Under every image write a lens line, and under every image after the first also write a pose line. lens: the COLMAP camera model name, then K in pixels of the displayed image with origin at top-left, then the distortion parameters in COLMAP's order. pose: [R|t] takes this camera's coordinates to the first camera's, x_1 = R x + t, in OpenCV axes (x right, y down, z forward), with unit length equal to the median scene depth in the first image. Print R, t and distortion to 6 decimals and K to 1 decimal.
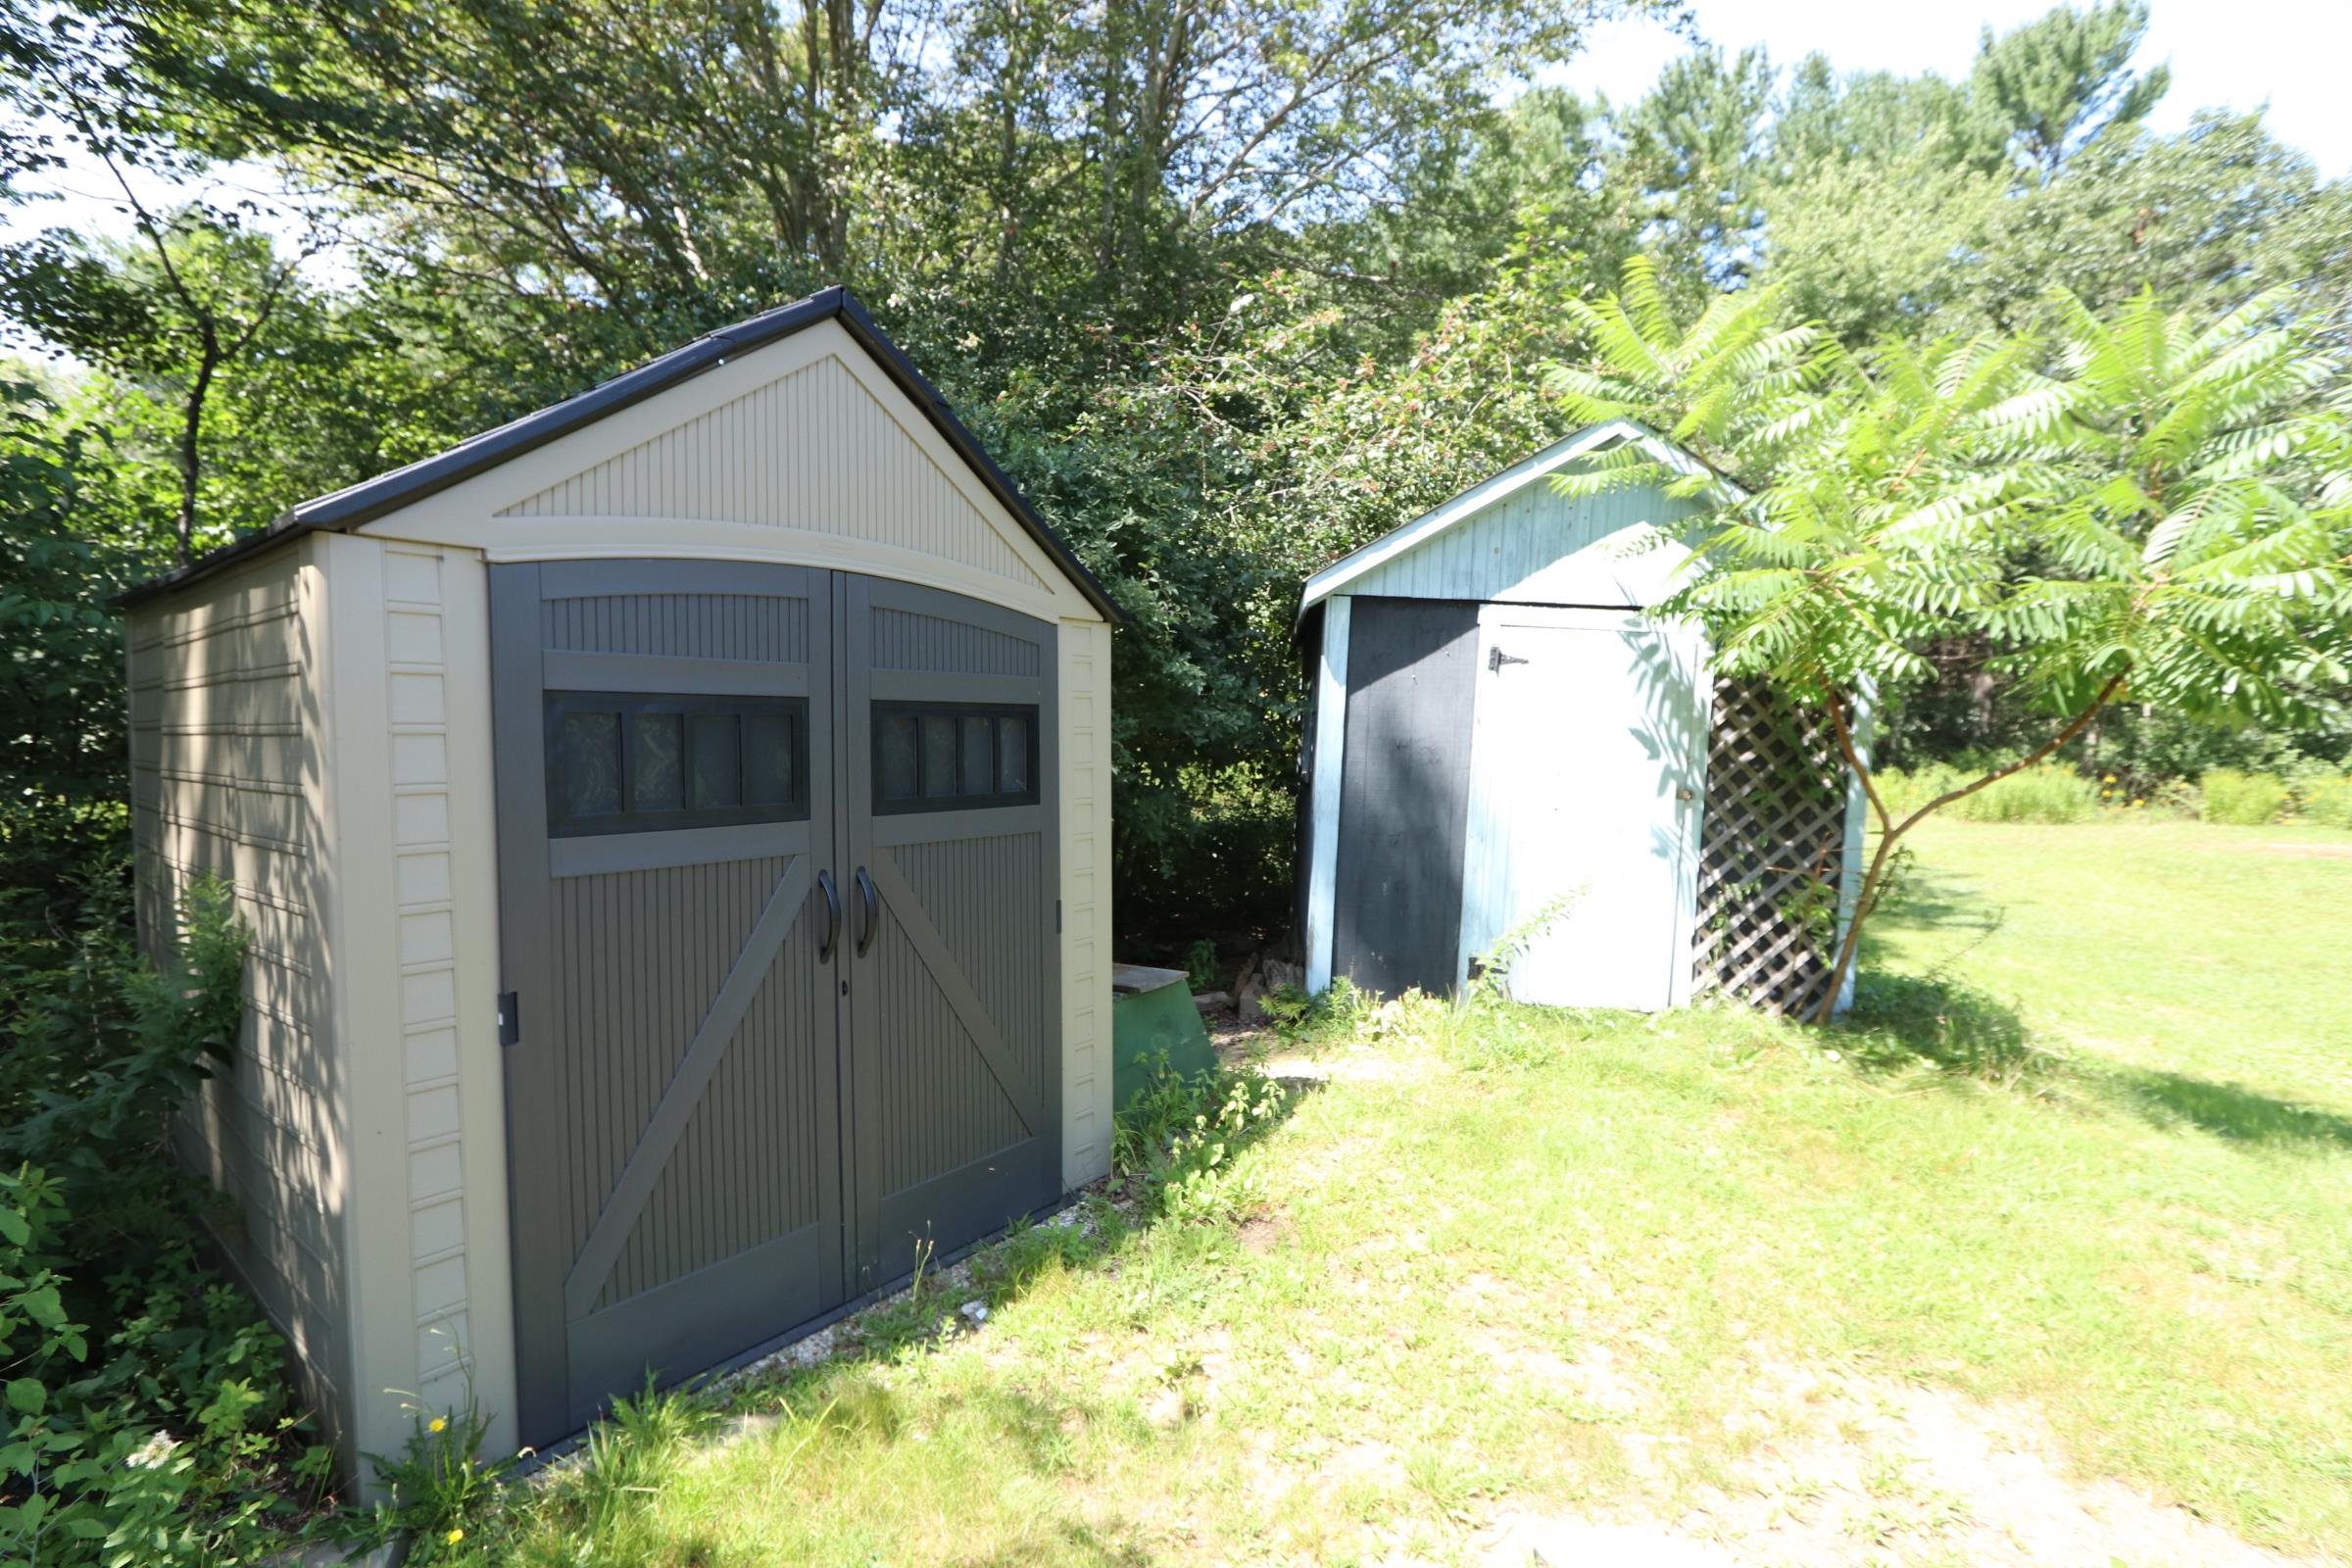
lens RADIAL K [[1074.5, 0, 1163.1], [0, 1074.5, 788.9], [0, 0, 1]] dist [-0.018728, 0.003388]
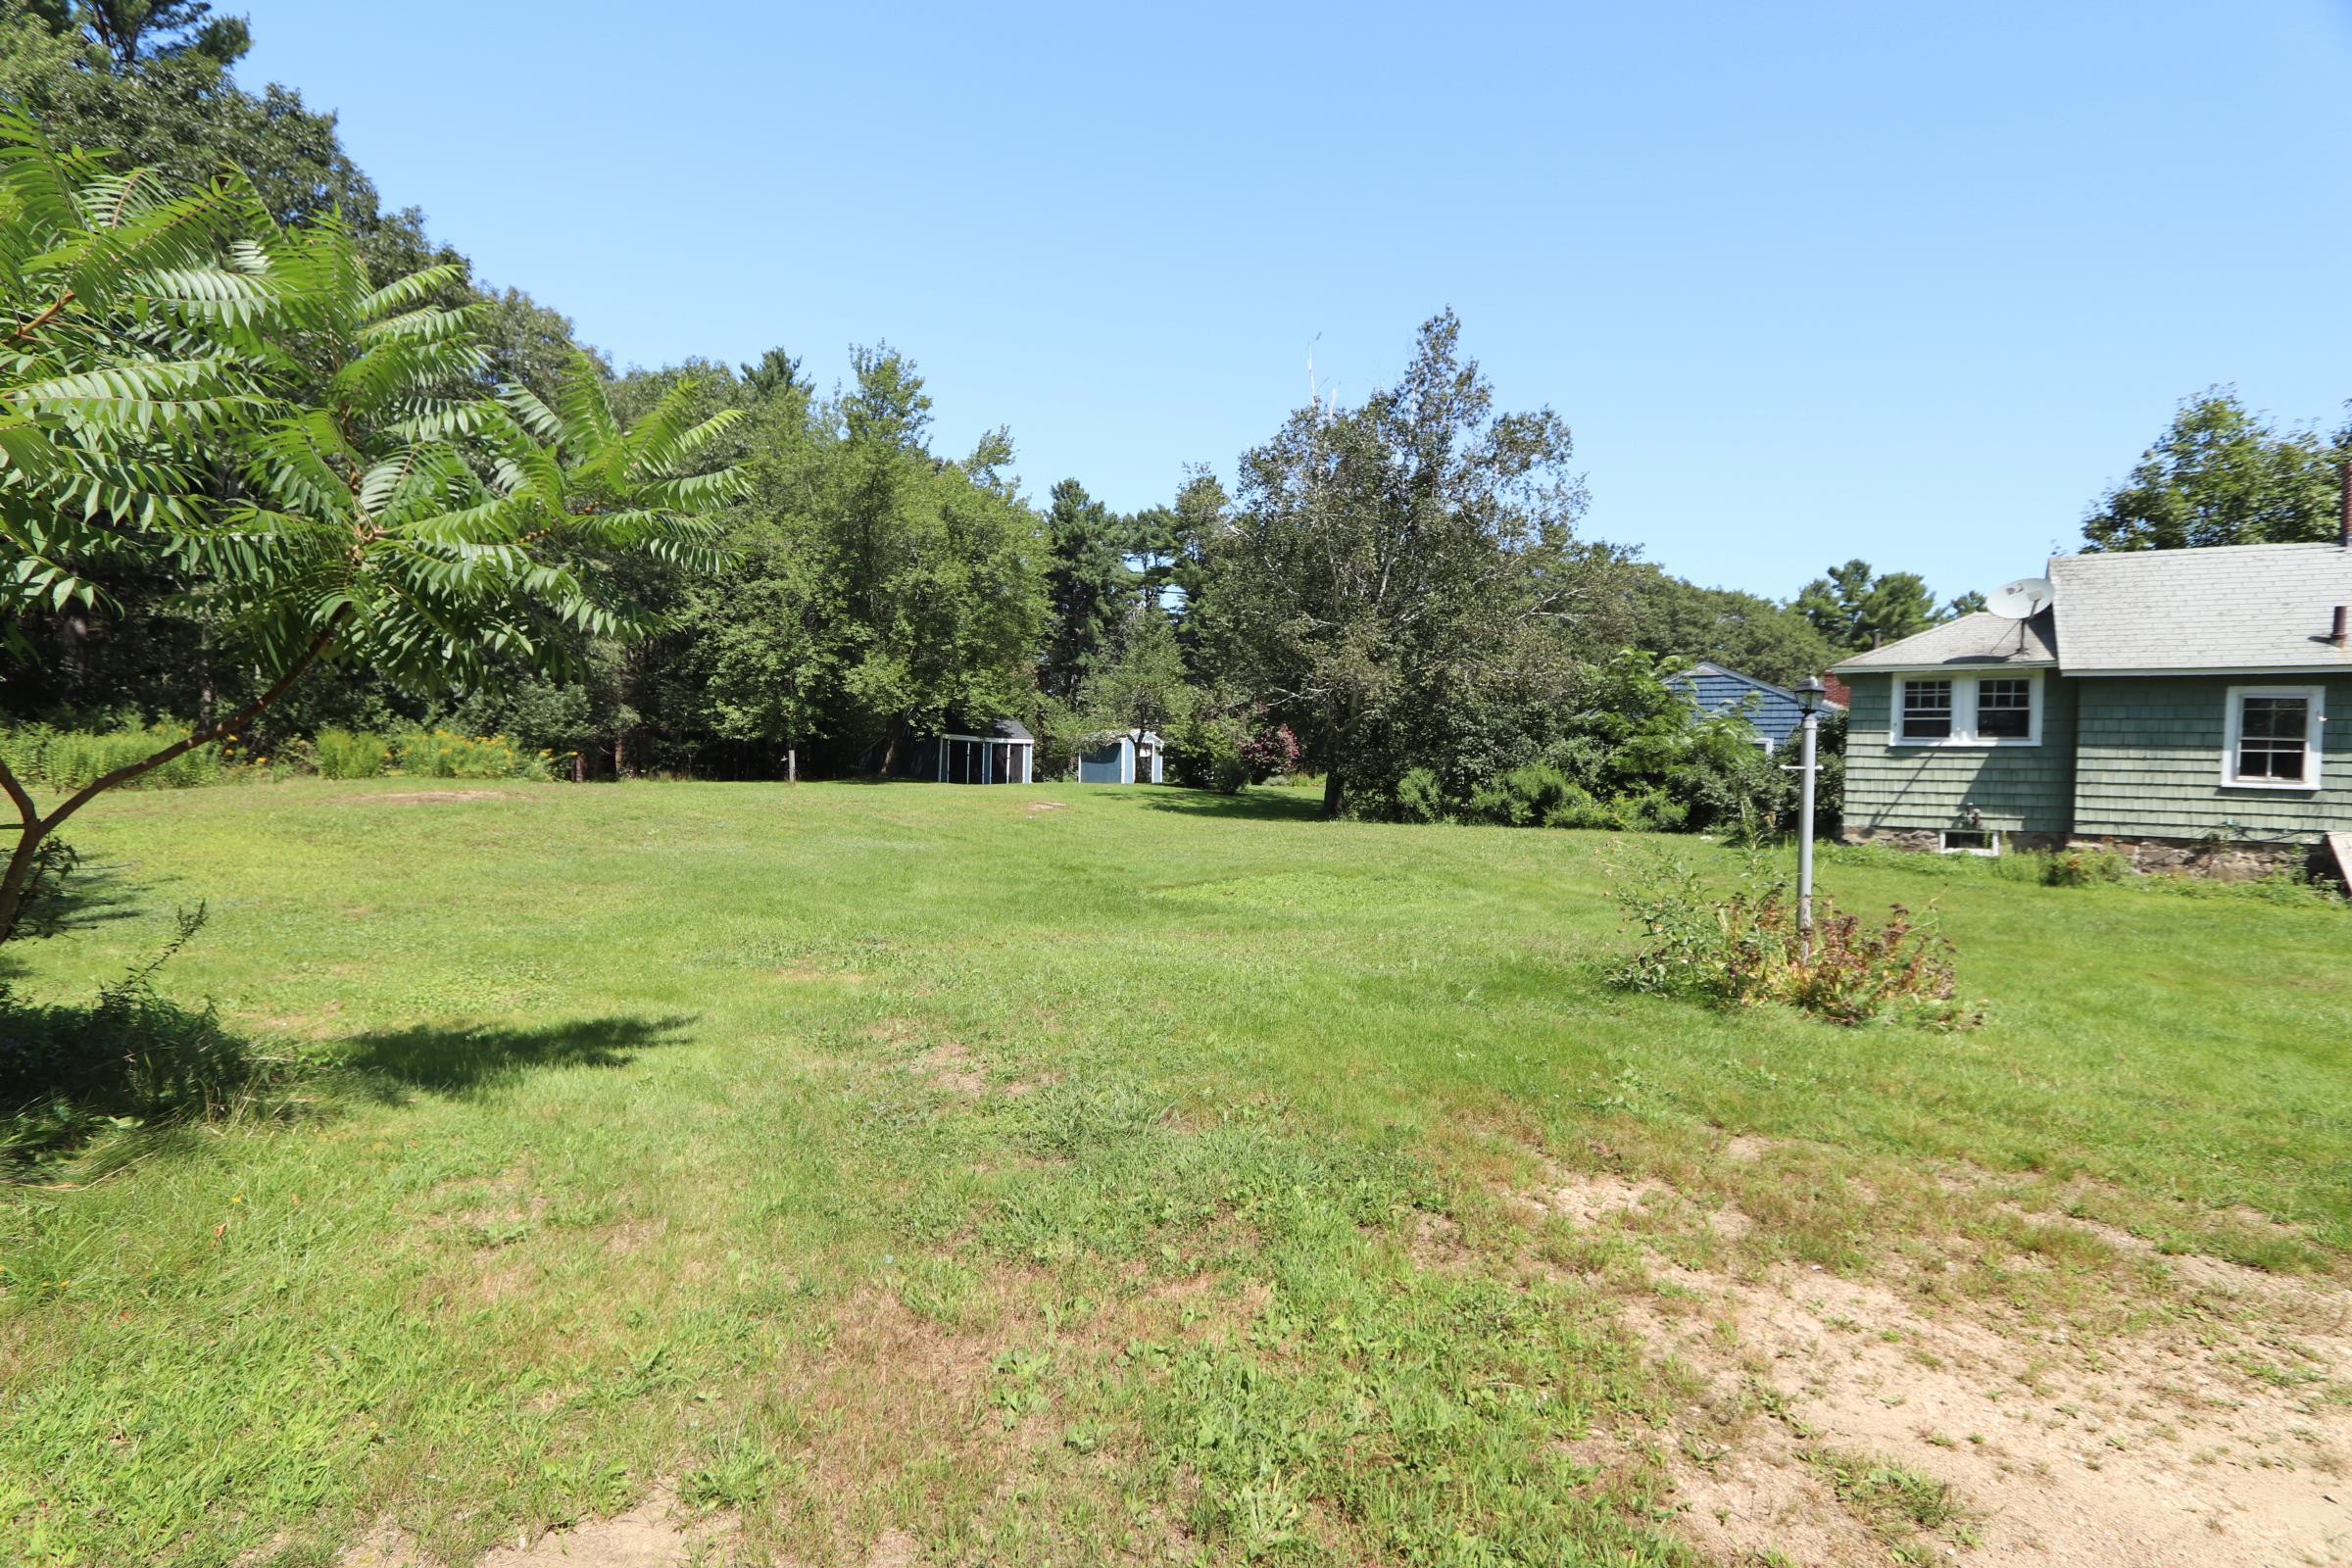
lens RADIAL K [[1074.5, 0, 1161.2], [0, 1074.5, 783.1], [0, 0, 1]] dist [-0.018728, 0.003388]
pose [[0.111291, -0.056479, 0.992182, 0.067915], [0.021434, 0.998288, 0.054423, -0.011344], [-0.993557, 0.015209, 0.112311, 0.184658]]
